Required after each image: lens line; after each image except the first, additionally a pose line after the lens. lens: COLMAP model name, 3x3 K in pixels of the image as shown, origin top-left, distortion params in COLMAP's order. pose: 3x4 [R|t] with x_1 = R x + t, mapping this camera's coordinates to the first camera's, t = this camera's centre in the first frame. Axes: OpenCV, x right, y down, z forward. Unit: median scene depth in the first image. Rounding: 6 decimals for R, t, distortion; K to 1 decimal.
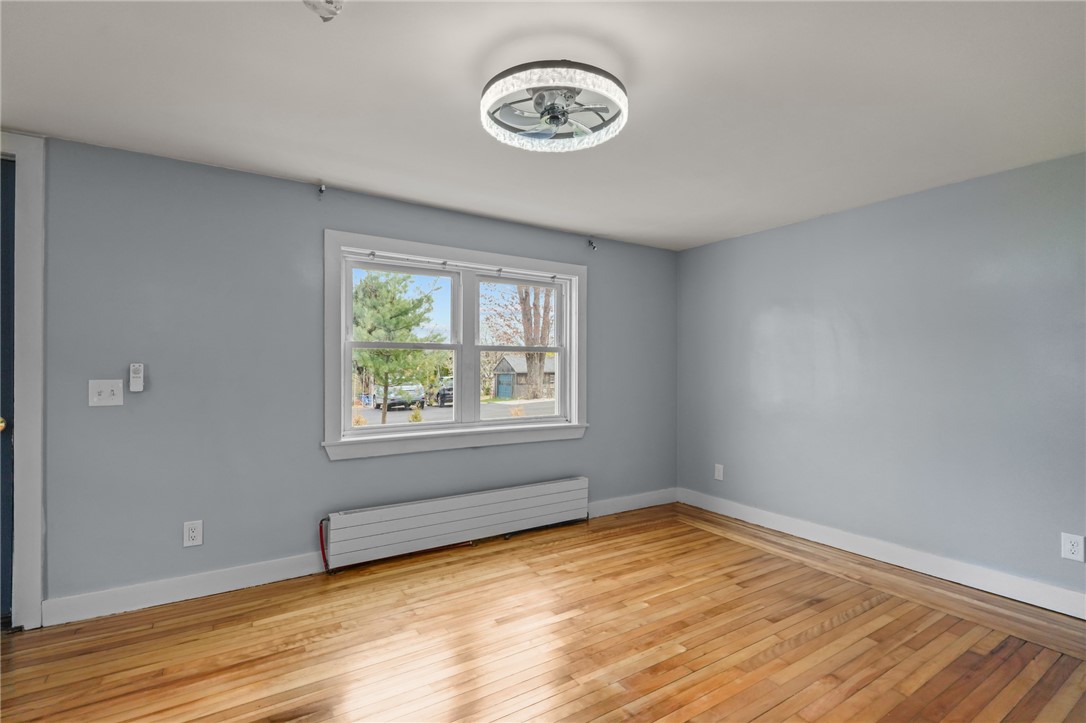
lens RADIAL K [[516.1, 0, 543.0], [0, 516.1, 365.2], [0, 0, 1]] dist [-0.001528, -0.001480]
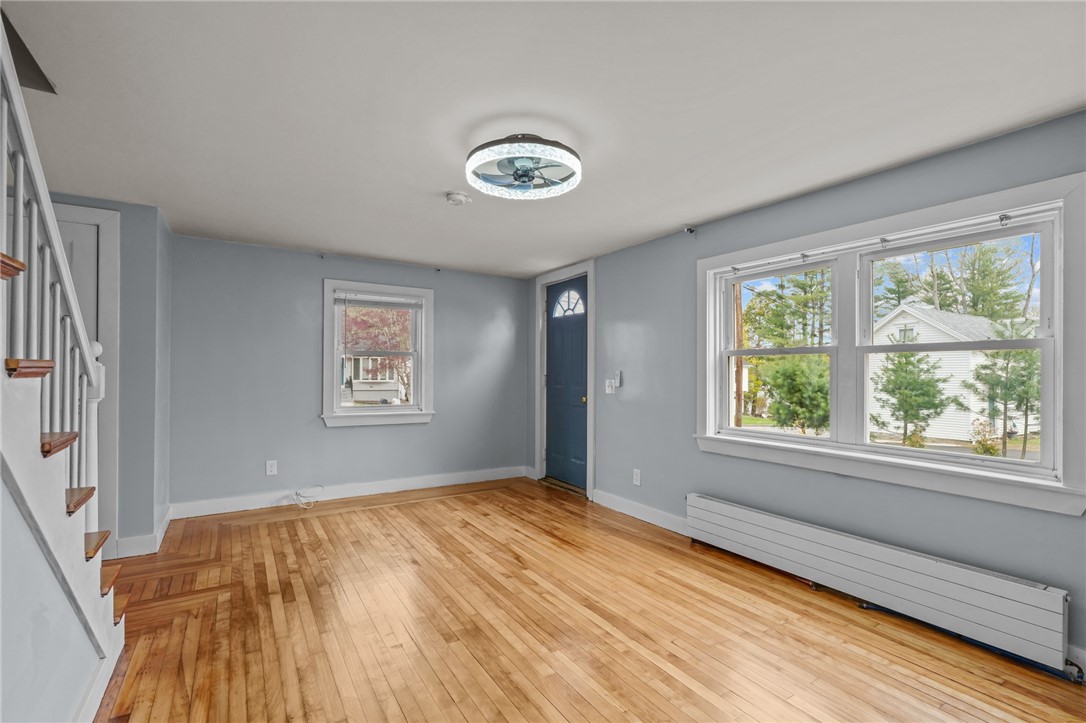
lens RADIAL K [[491.8, 0, 537.9], [0, 491.8, 368.8], [0, 0, 1]] dist [-0.000884, -0.000389]
pose [[-0.023091, -0.008403, -0.999698, 0.727374], [-0.003776, 0.999958, -0.008318, 0.005175], [0.999726, 0.003583, -0.023122, 0.626193]]
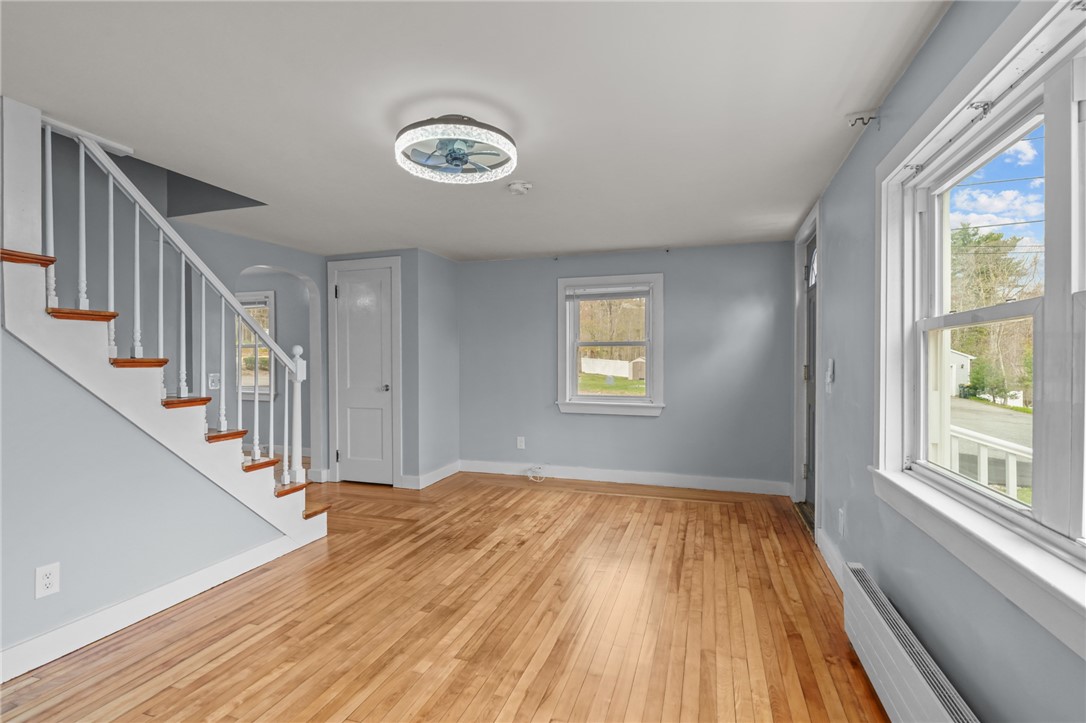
lens RADIAL K [[503.1, 0, 537.3], [0, 503.1, 364.8], [0, 0, 1]] dist [-0.000252, -0.000266]
pose [[-0.786613, 0.005731, -0.617419, 0.363371], [0.003928, 0.999983, 0.004278, 0.004133], [0.617433, 0.000940, -0.786623, 1.217527]]
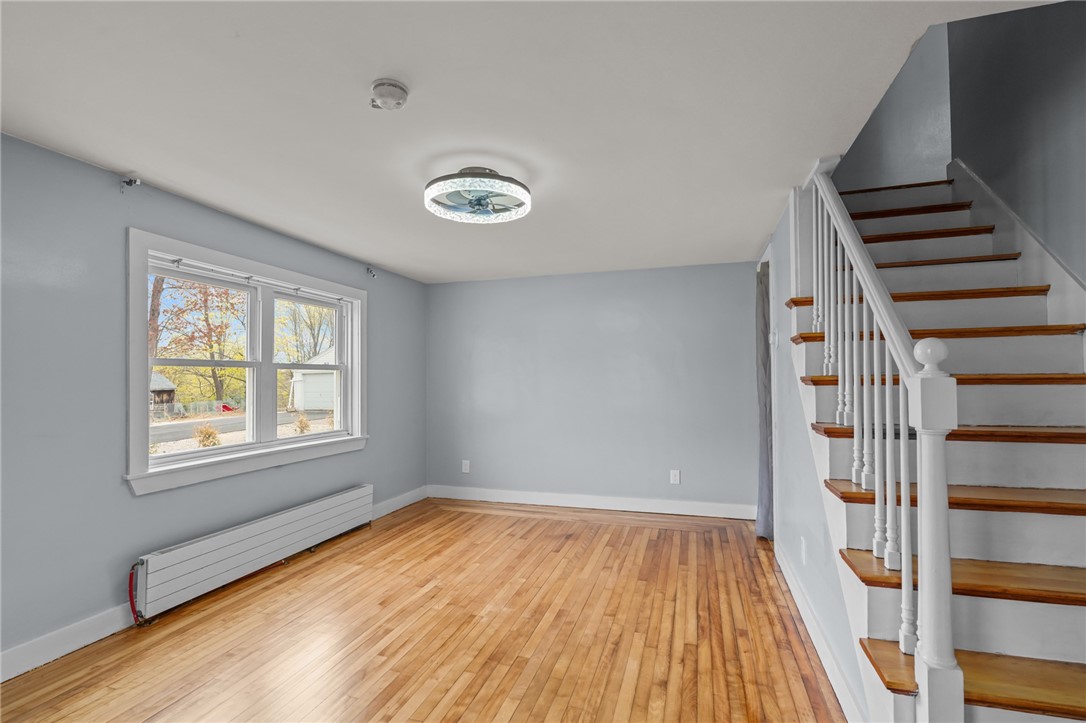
lens RADIAL K [[516.1, 0, 543.0], [0, 516.1, 365.2], [0, 0, 1]] dist [-0.001528, -0.001480]
pose [[0.762919, 0.008754, 0.646435, -0.439327], [0.009053, 0.999666, -0.024222, -0.005913], [-0.646431, 0.024332, 0.762585, -0.099188]]
